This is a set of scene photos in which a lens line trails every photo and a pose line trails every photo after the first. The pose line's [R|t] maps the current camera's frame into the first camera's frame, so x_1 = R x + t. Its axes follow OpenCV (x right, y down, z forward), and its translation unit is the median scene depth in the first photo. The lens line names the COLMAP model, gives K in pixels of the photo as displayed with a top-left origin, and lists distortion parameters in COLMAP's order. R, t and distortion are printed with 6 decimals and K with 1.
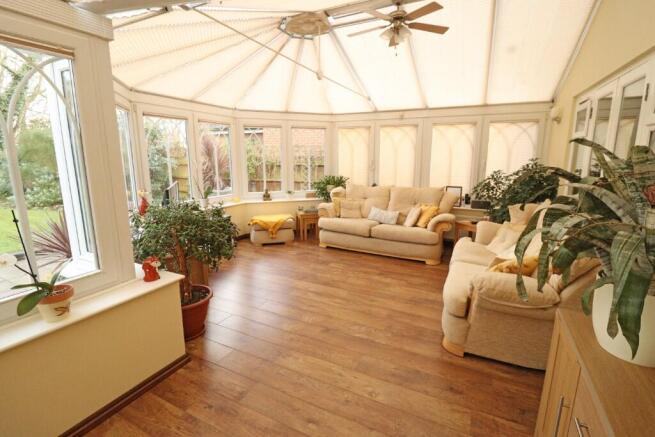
lens RADIAL K [[304.3, 0, 326.9], [0, 304.3, 211.8], [0, 0, 1]] dist [-0.008332, -0.001305]
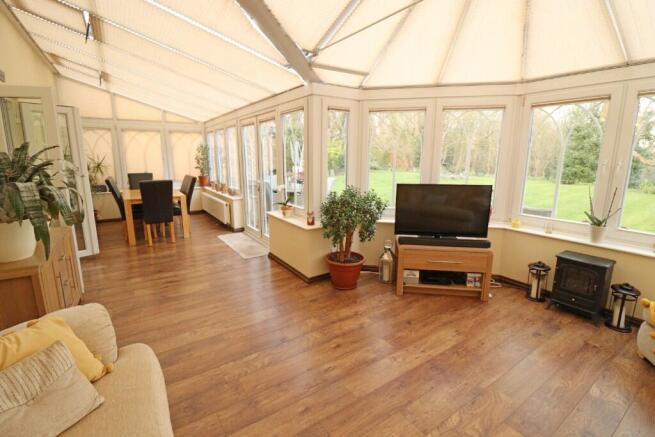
lens RADIAL K [[304.3, 0, 326.9], [0, 304.3, 211.8], [0, 0, 1]] dist [-0.008332, -0.001305]
pose [[-0.498849, 0.155950, -0.852543, 0.435486], [-0.162856, 0.949289, 0.268939, -0.167019], [0.851251, 0.273002, -0.448154, 0.932834]]
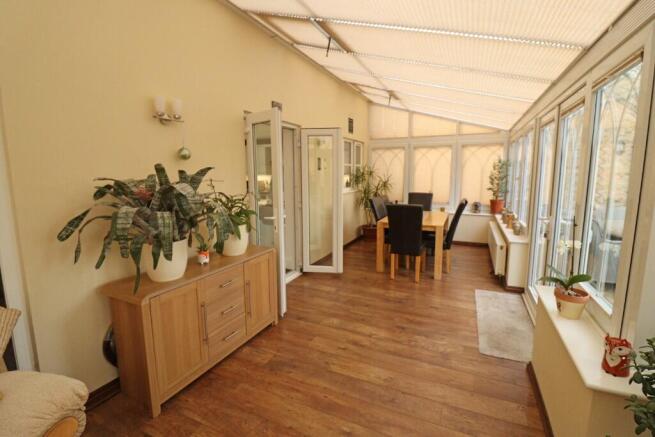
lens RADIAL K [[304.3, 0, 326.9], [0, 304.3, 211.8], [0, 0, 1]] dist [-0.008332, -0.001305]
pose [[-0.999705, 0.006087, -0.023509, 0.034834], [-0.001457, 0.951298, 0.308268, -0.137898], [0.024241, 0.308211, -0.951009, 0.750872]]
